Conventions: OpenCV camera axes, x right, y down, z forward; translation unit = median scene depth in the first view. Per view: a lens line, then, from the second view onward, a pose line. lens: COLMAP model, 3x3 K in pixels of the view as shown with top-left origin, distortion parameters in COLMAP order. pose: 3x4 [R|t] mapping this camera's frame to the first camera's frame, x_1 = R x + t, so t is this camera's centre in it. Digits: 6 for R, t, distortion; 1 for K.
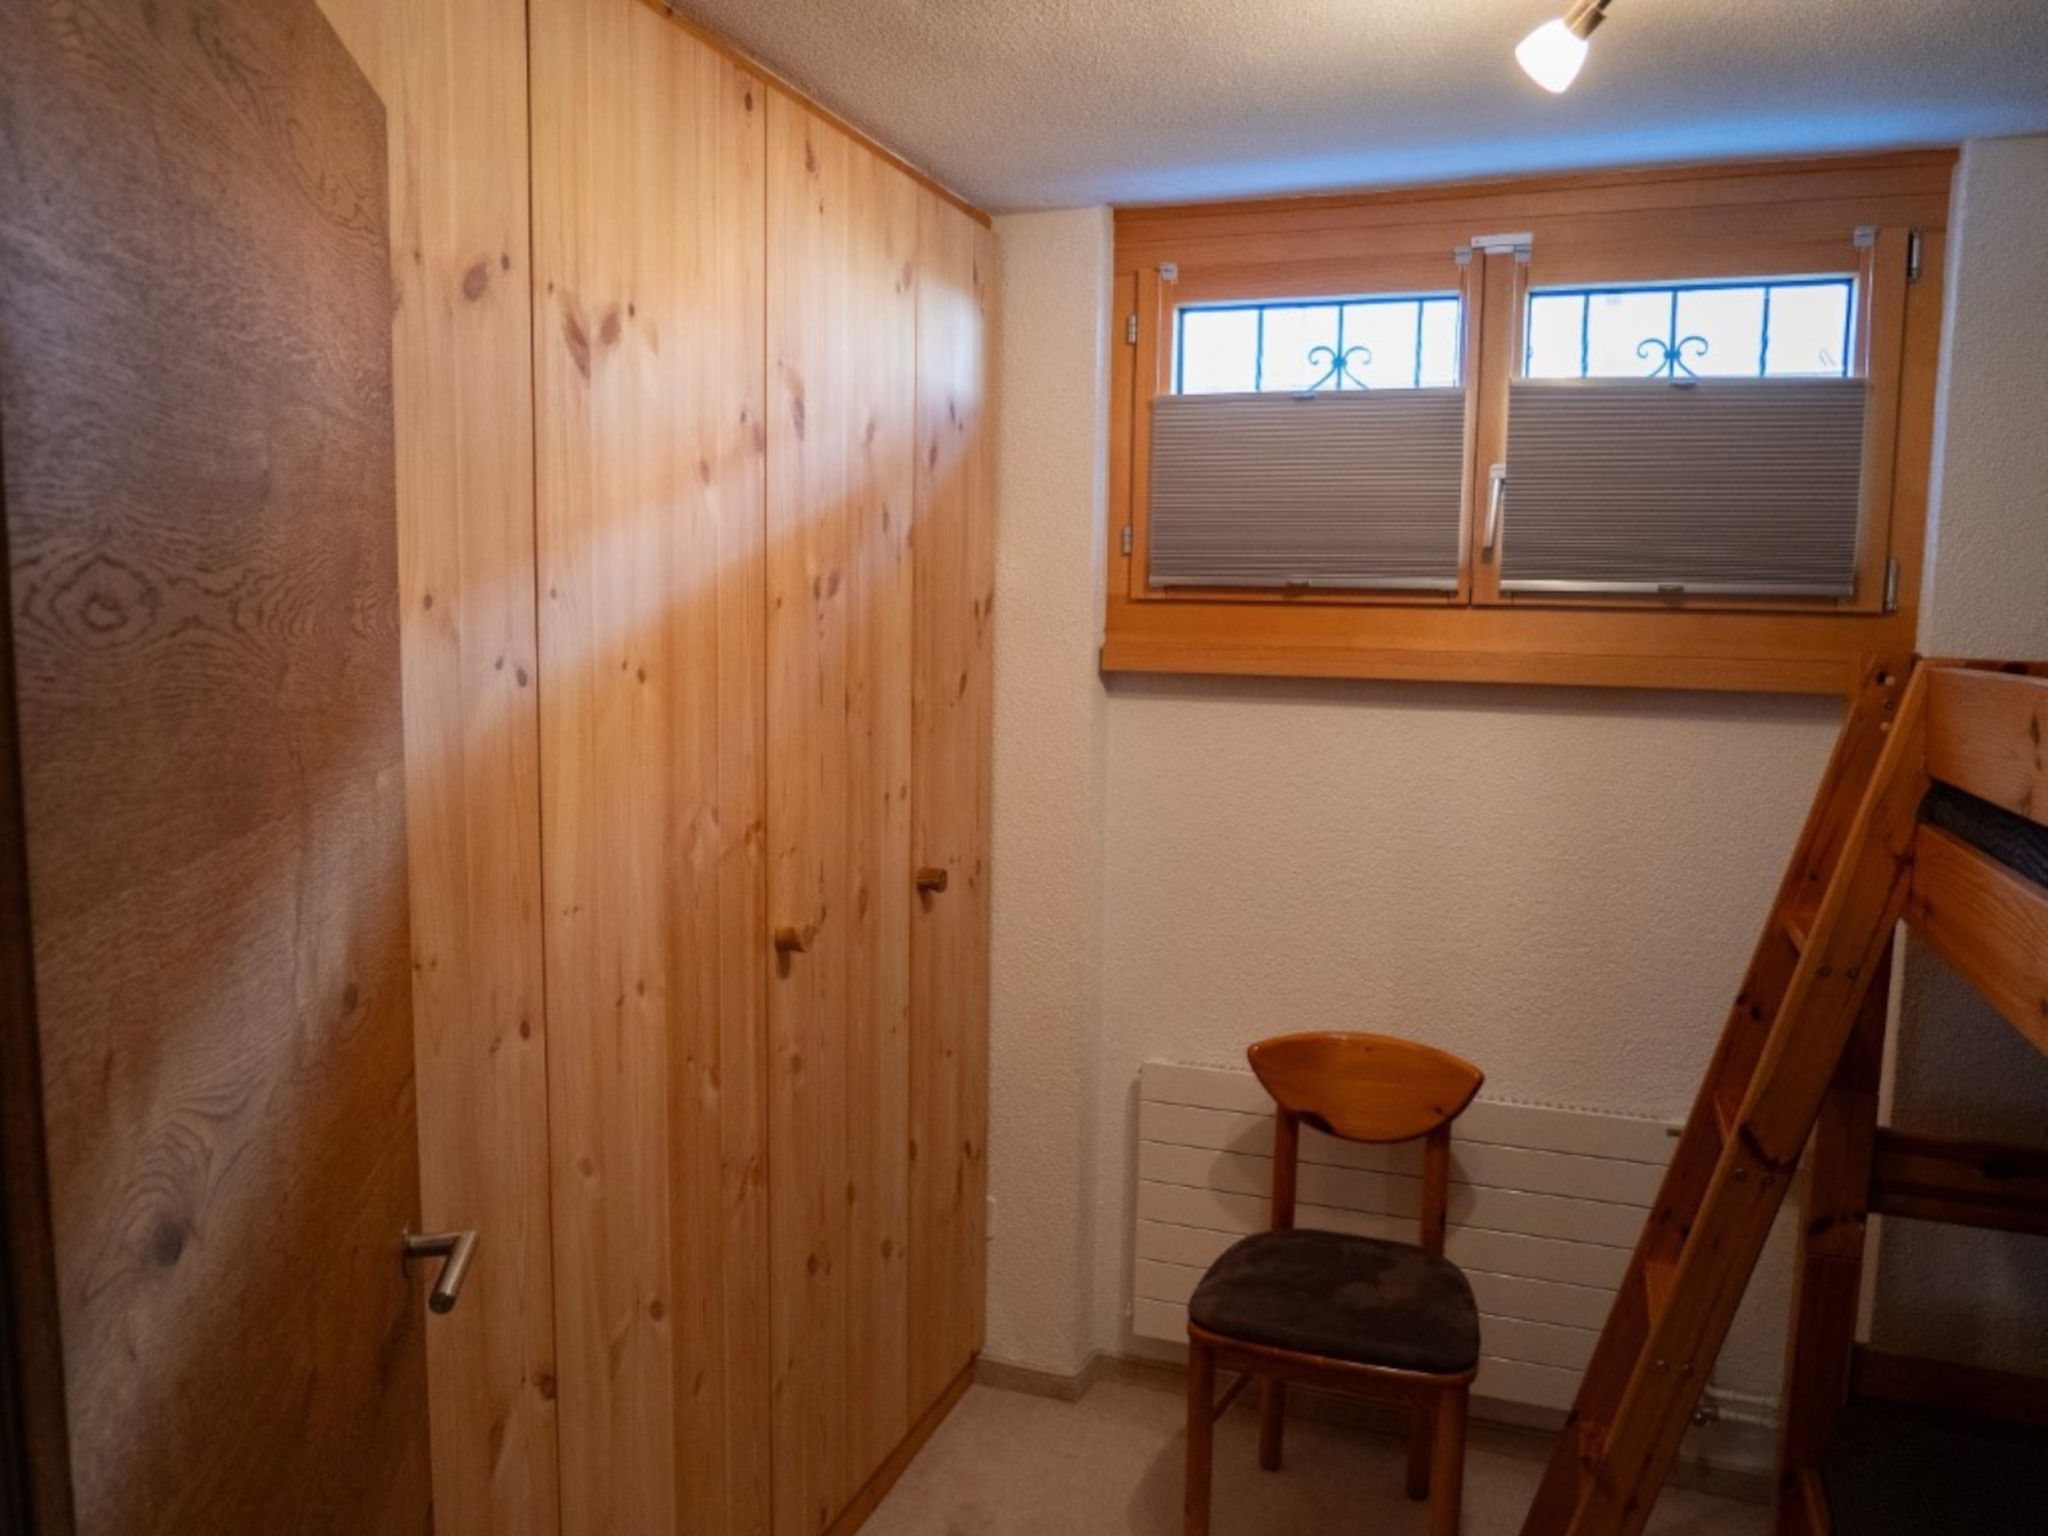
lens RADIAL K [[1559.3, 0, 1018.1], [0, 1559.3, 775.0], [0, 0, 1]] dist [-0.036700, 0.022697]
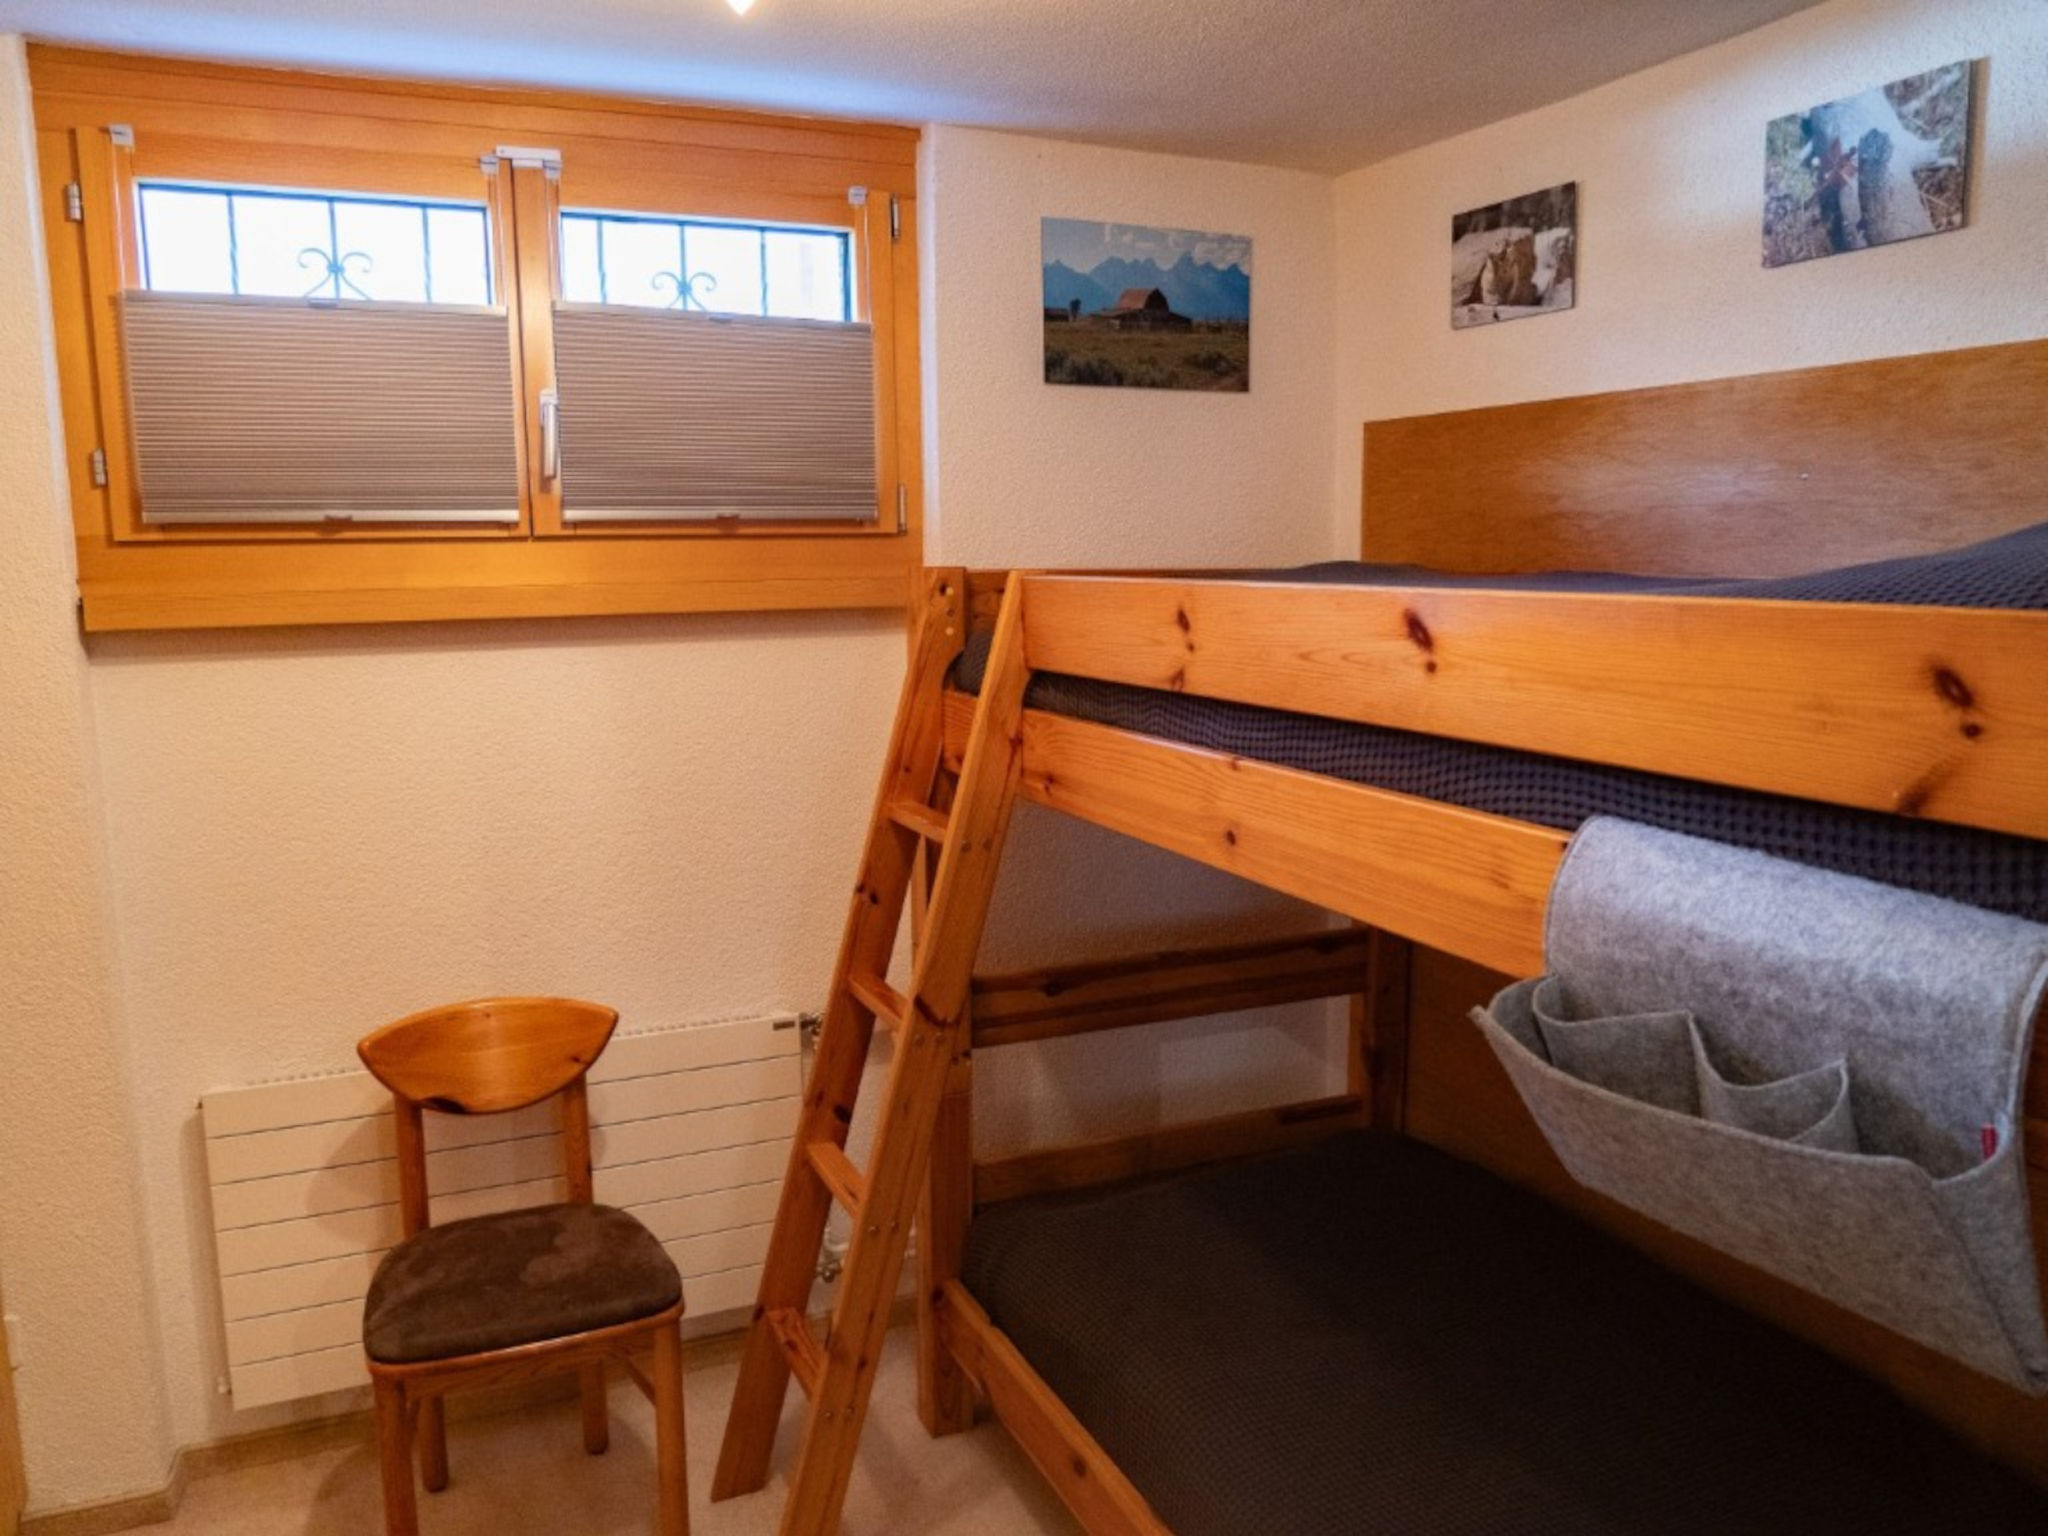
lens RADIAL K [[1559.3, 0, 1023.1], [0, 1559.3, 776.4], [0, 0, 1]] dist [-0.036700, 0.022697]
pose [[0.715232, -0.127190, 0.687216, -0.172274], [0.099124, 0.991822, 0.080401, -0.009995], [-0.691821, 0.010615, 0.721991, 0.101552]]
